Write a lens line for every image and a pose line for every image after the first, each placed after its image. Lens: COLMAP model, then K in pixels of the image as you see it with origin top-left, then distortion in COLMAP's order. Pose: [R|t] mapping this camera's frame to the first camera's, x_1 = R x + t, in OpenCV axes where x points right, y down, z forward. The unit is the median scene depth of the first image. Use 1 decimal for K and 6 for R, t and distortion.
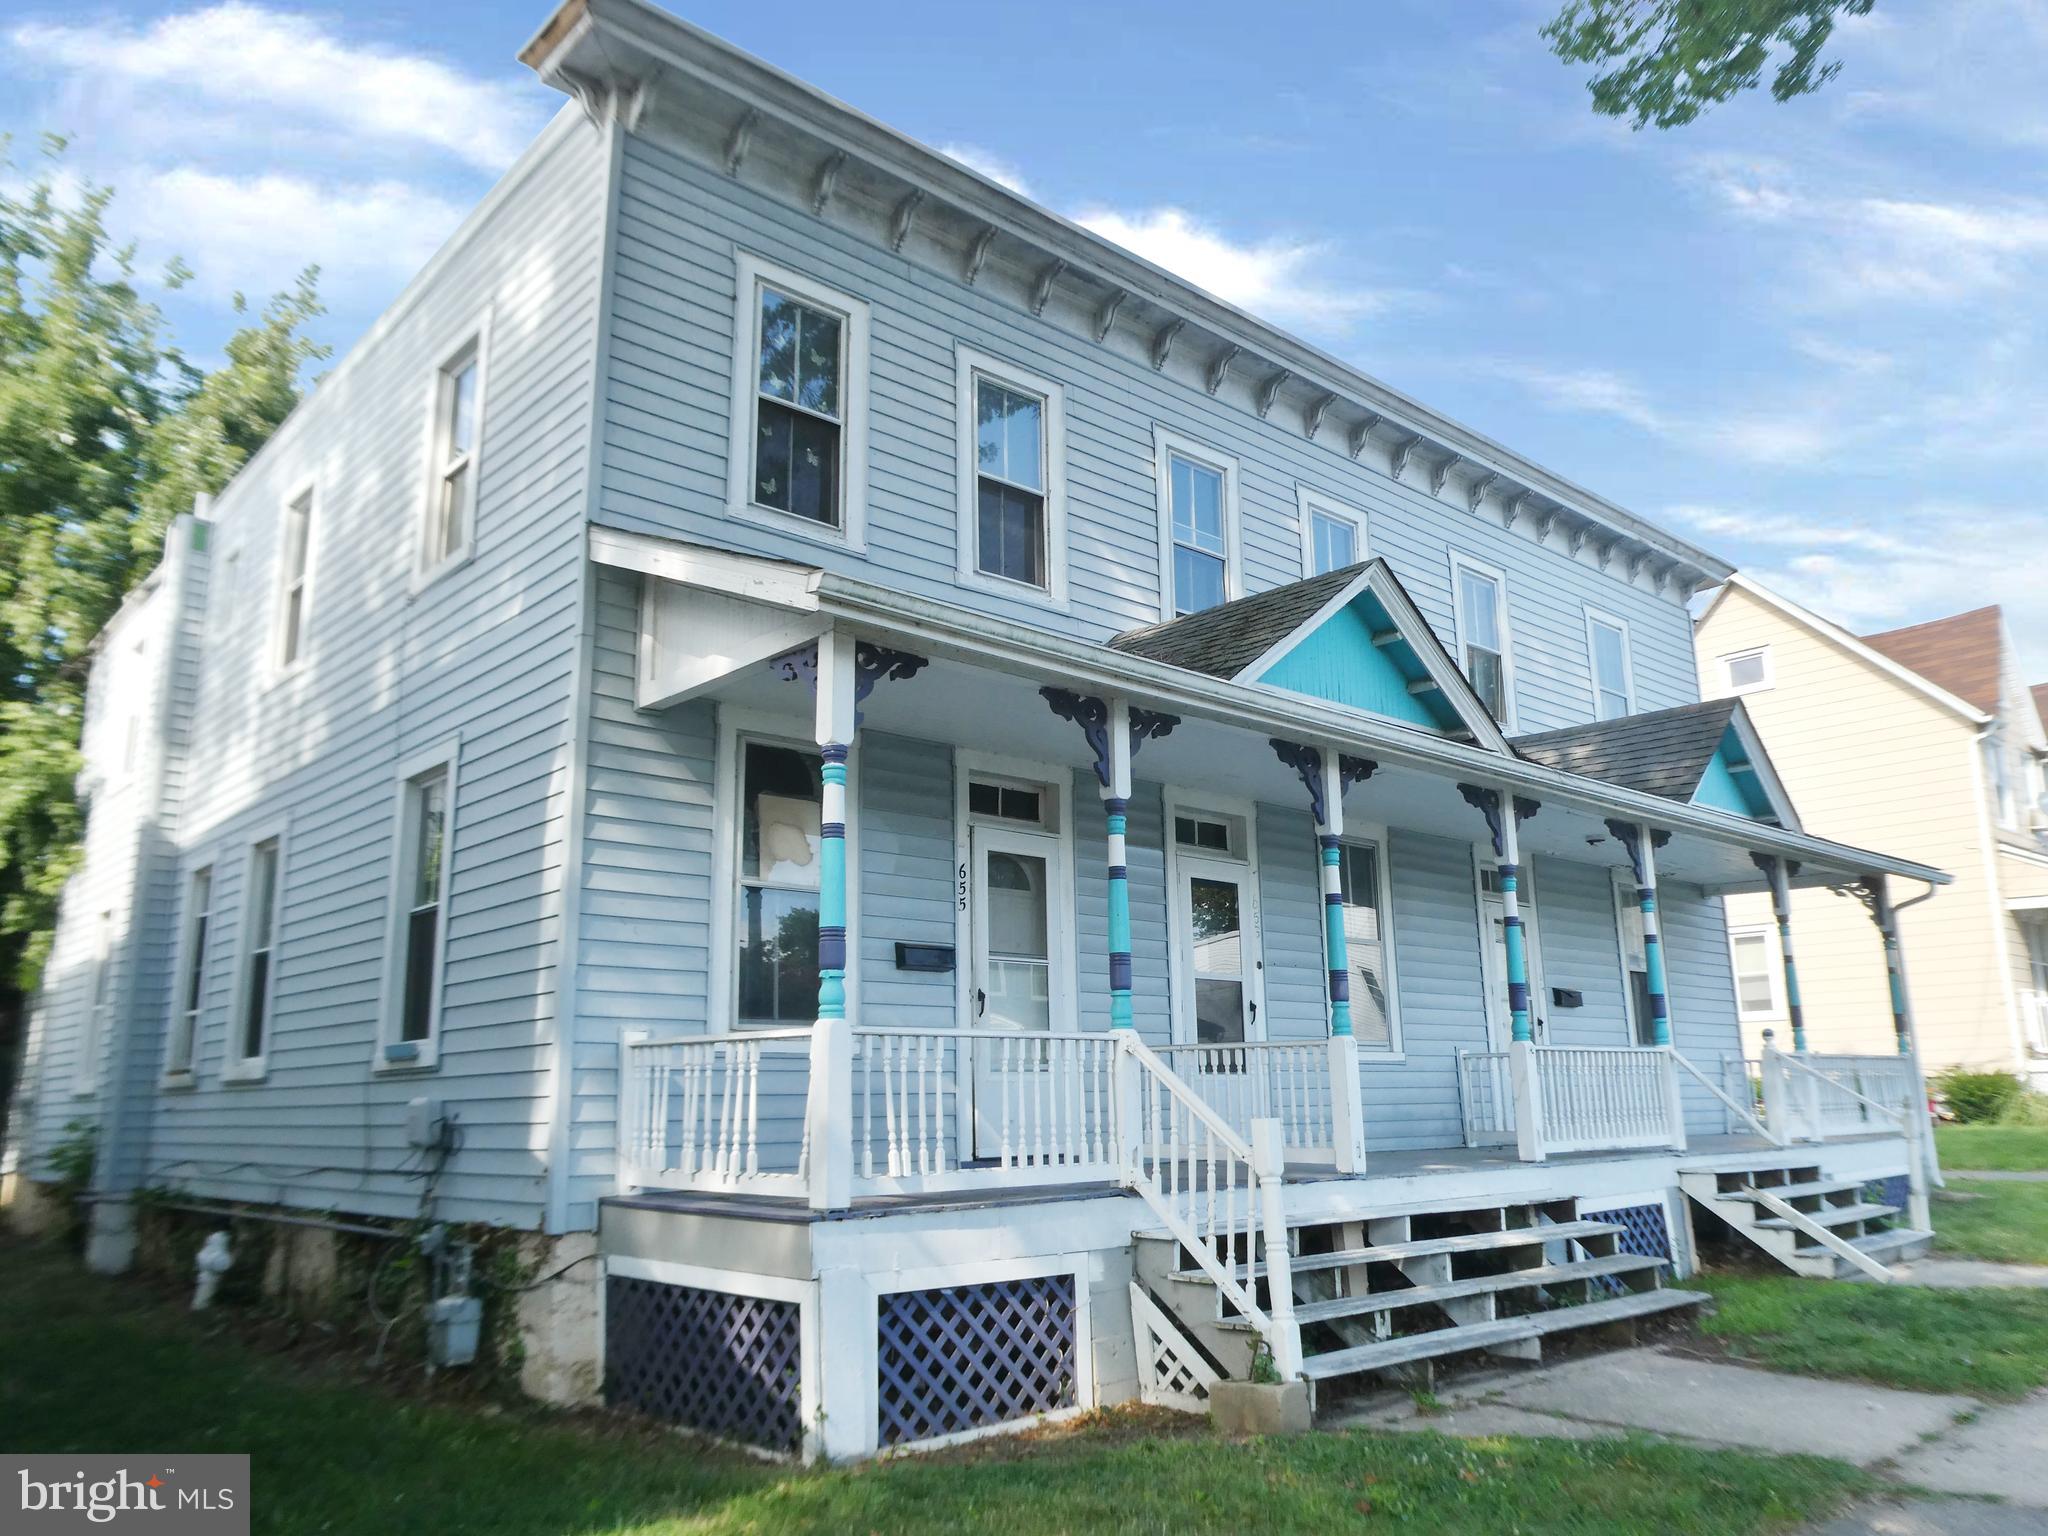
lens RADIAL K [[1493.3, 0, 1050.2], [0, 1493.3, 774.4], [0, 0, 1]] dist [0.011743, -0.034807]
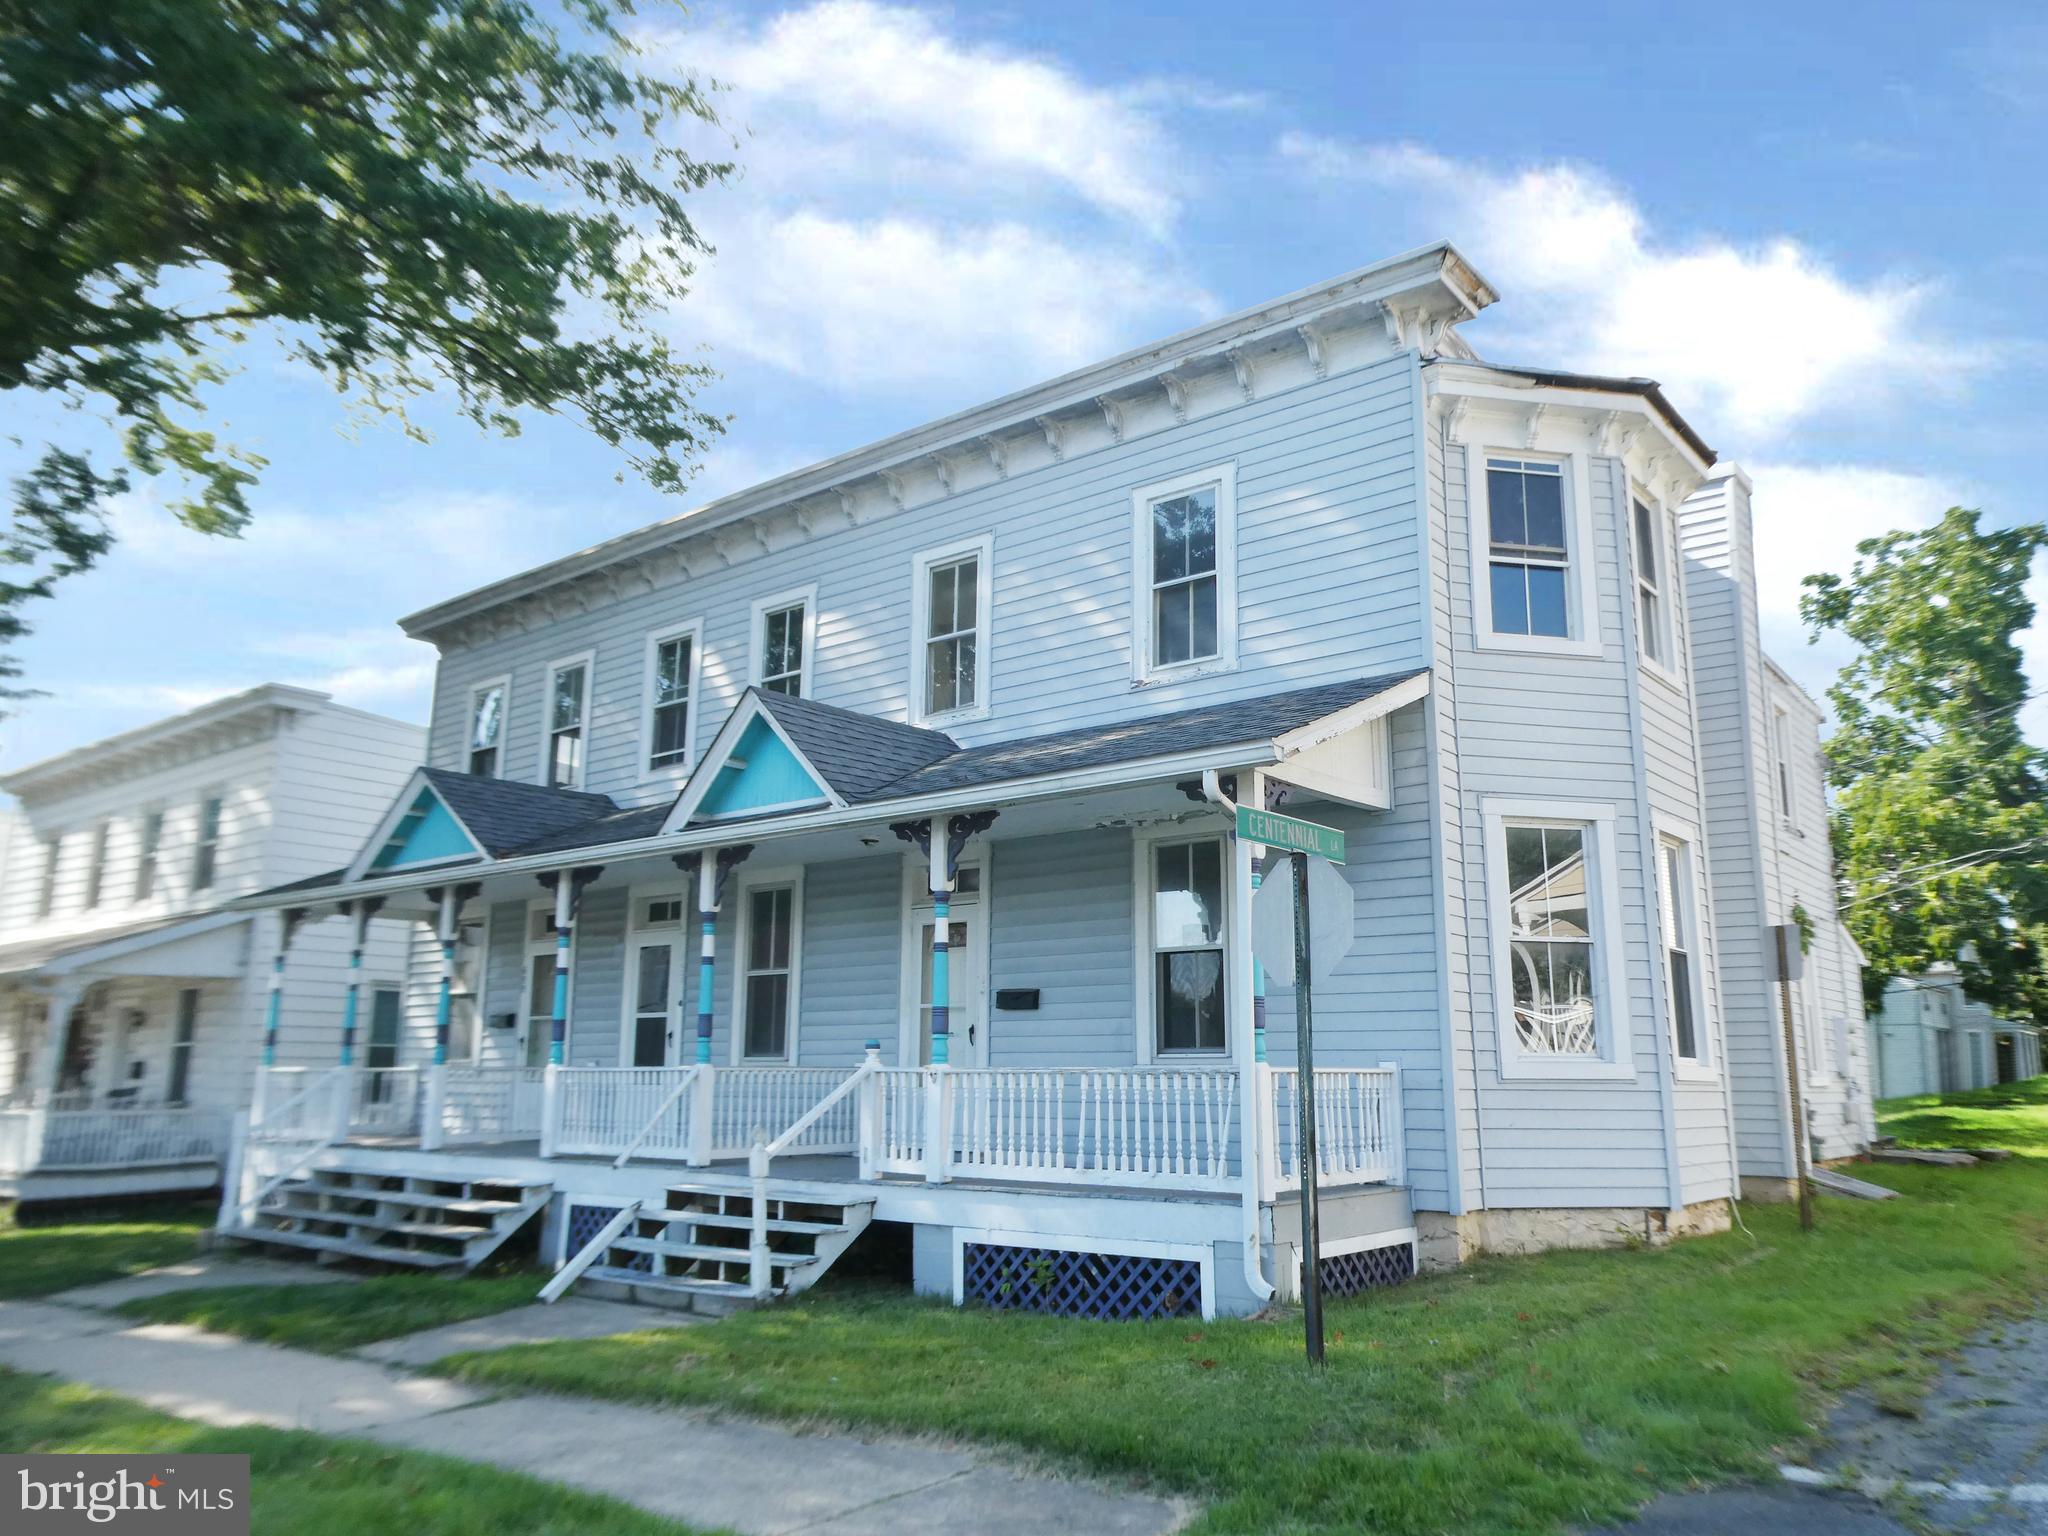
lens RADIAL K [[1440.8, 0, 1073.2], [0, 1440.8, 772.4], [0, 0, 1]] dist [0.001112, 0.002776]
pose [[0.172996, -0.187216, -0.966966, 1.699491], [0.206754, 0.966796, -0.150194, 0.221230], [0.962977, -0.173941, 0.205959, 1.258654]]
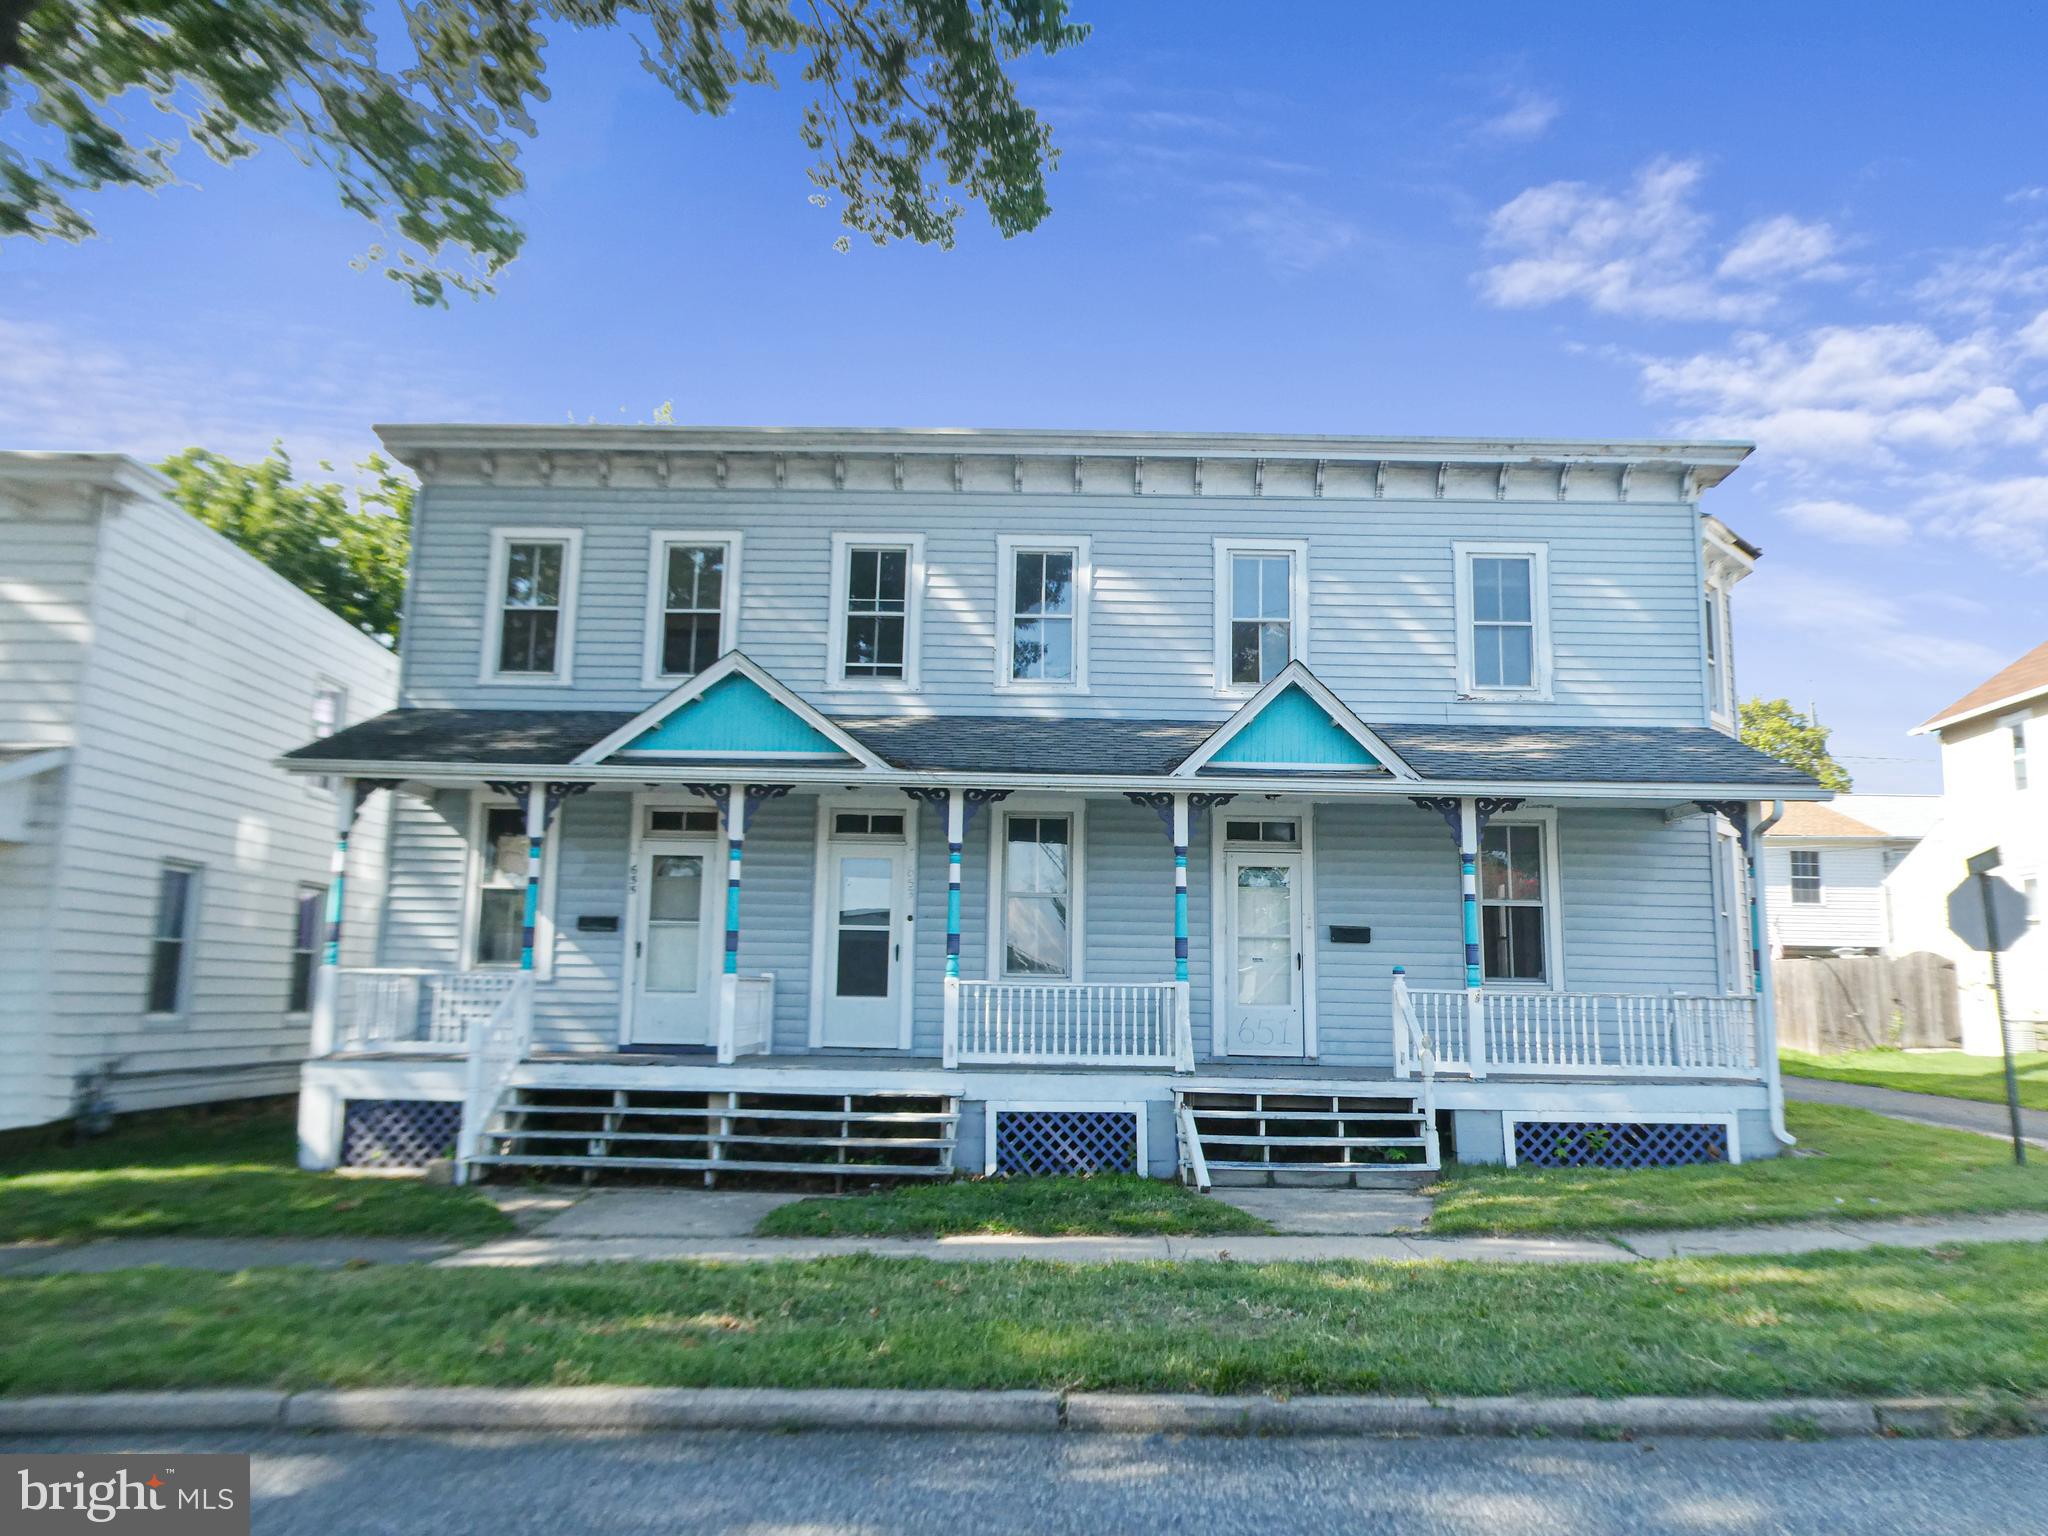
lens RADIAL K [[1471.7, 0, 1002.9], [0, 1471.7, 766.4], [0, 0, 1]] dist [0.003494, 0.033390]
pose [[0.727953, -0.079066, -0.681053, 1.283620], [0.119268, 0.992787, 0.012226, -0.017644], [0.675174, -0.090128, 0.732132, 0.099142]]
